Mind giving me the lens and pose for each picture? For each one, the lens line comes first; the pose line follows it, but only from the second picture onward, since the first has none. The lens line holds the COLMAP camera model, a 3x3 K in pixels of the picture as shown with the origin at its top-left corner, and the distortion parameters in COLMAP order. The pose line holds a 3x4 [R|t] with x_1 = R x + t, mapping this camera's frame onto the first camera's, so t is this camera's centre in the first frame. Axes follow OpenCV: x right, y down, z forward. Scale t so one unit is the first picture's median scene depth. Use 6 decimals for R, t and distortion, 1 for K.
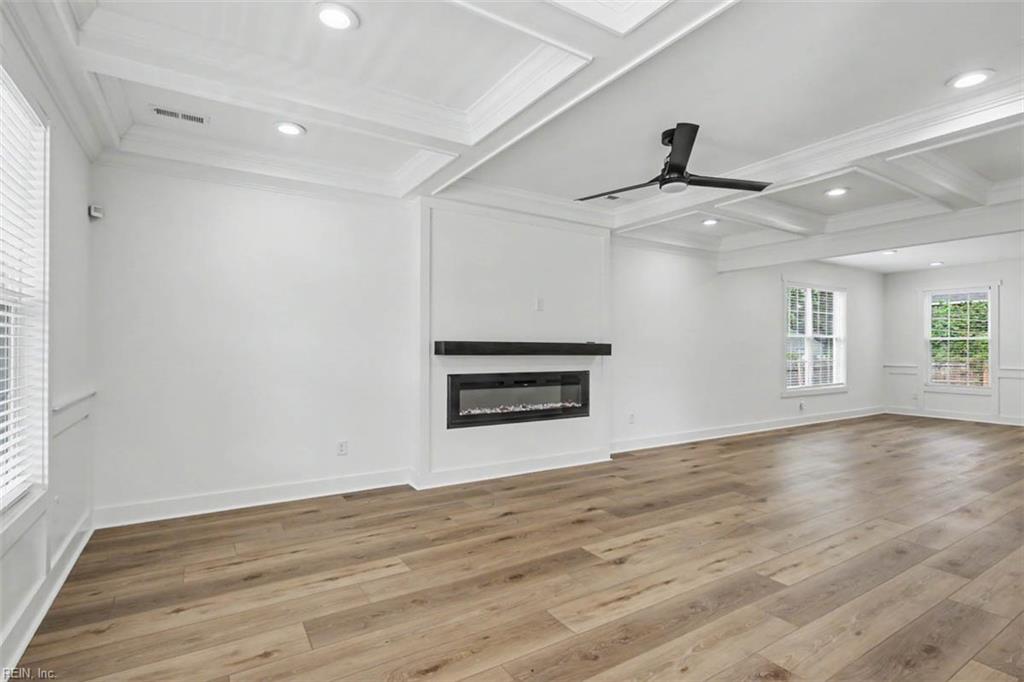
lens RADIAL K [[488.2, 0, 505.5], [0, 488.2, 343.2], [0, 0, 1]] dist [-0.002261, 0.000112]
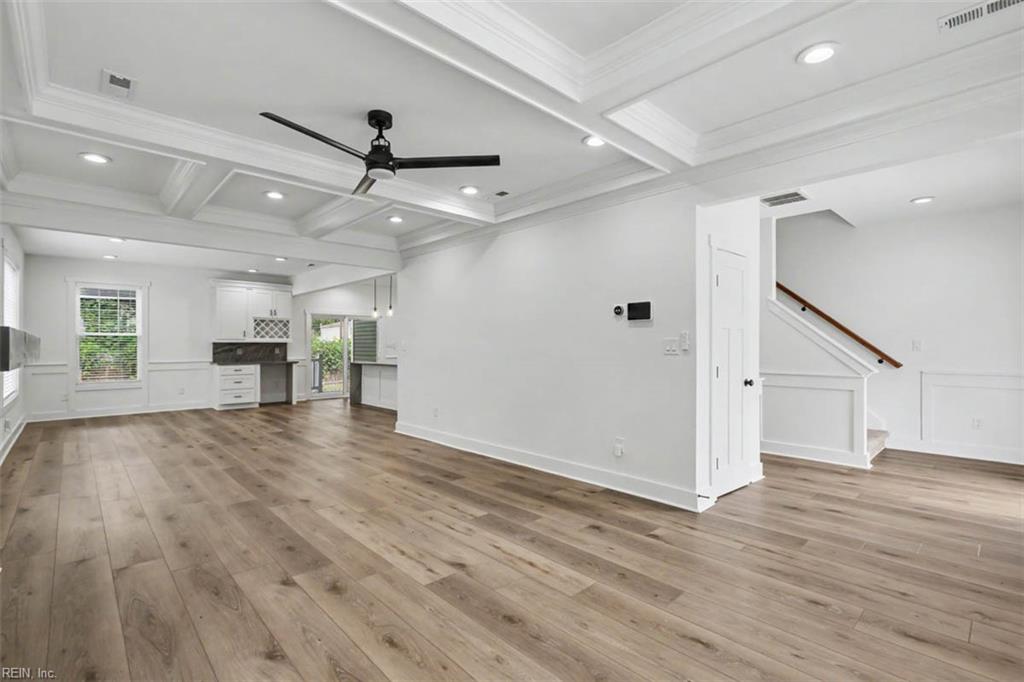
lens RADIAL K [[488.2, 0, 544.9], [0, 488.2, 346.2], [0, 0, 1]] dist [-0.002261, 0.000112]
pose [[-0.246641, -0.006899, 0.969082, -0.522880], [-0.011198, 0.999928, 0.004268, 0.001078], [-0.969042, -0.009799, -0.246701, 0.747695]]
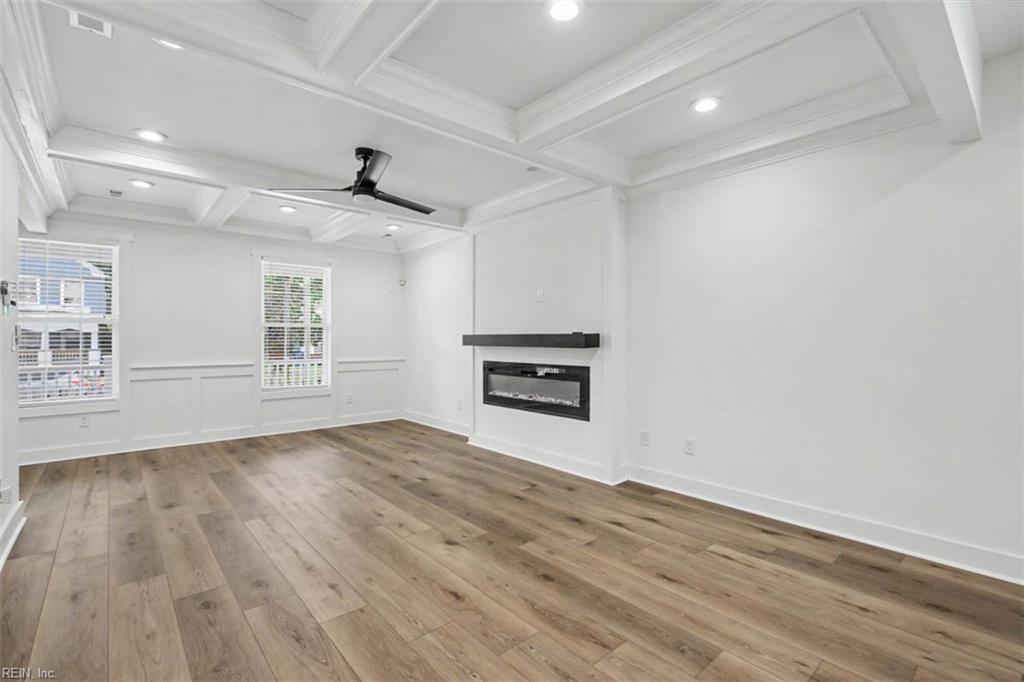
lens RADIAL K [[488.2, 0, 510.4], [0, 488.2, 340.6], [0, 0, 1]] dist [-0.002261, 0.000112]
pose [[0.144940, -0.004439, -0.989430, 1.226963], [0.010693, 0.999939, -0.002919, 0.017357], [0.989383, -0.010157, 0.144979, 0.946445]]
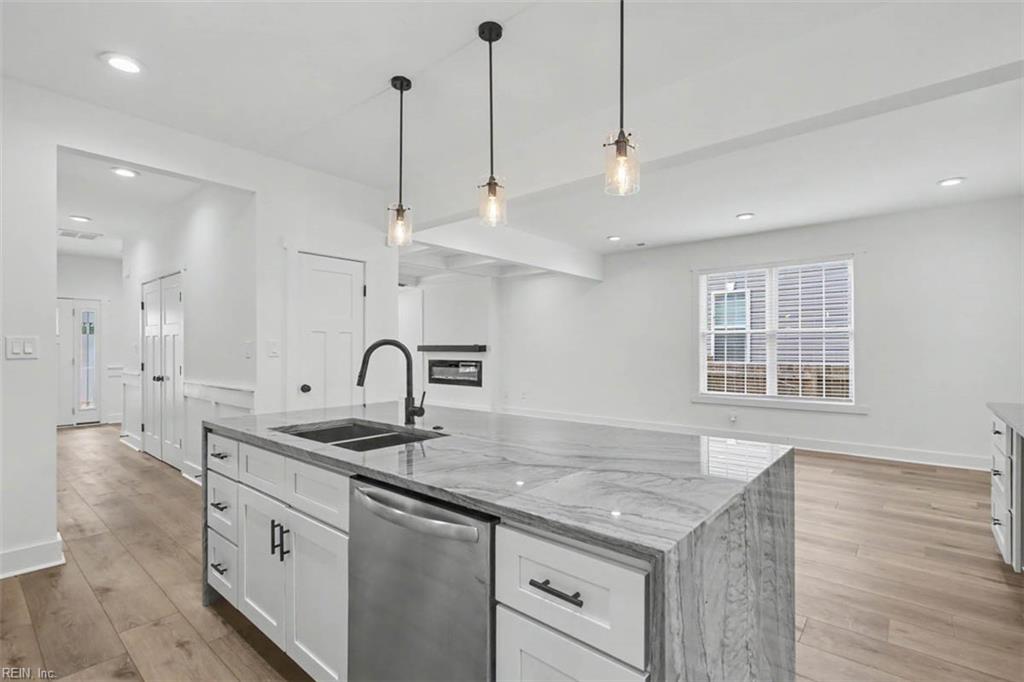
lens RADIAL K [[488.2, 0, 507.7], [0, 488.2, 346.5], [0, 0, 1]] dist [-0.002261, 0.000112]
pose [[0.285459, -0.009401, -0.958345, 2.358395], [0.007822, 0.999941, -0.007479, 0.023453], [0.958359, -0.005361, 0.285516, 0.746555]]
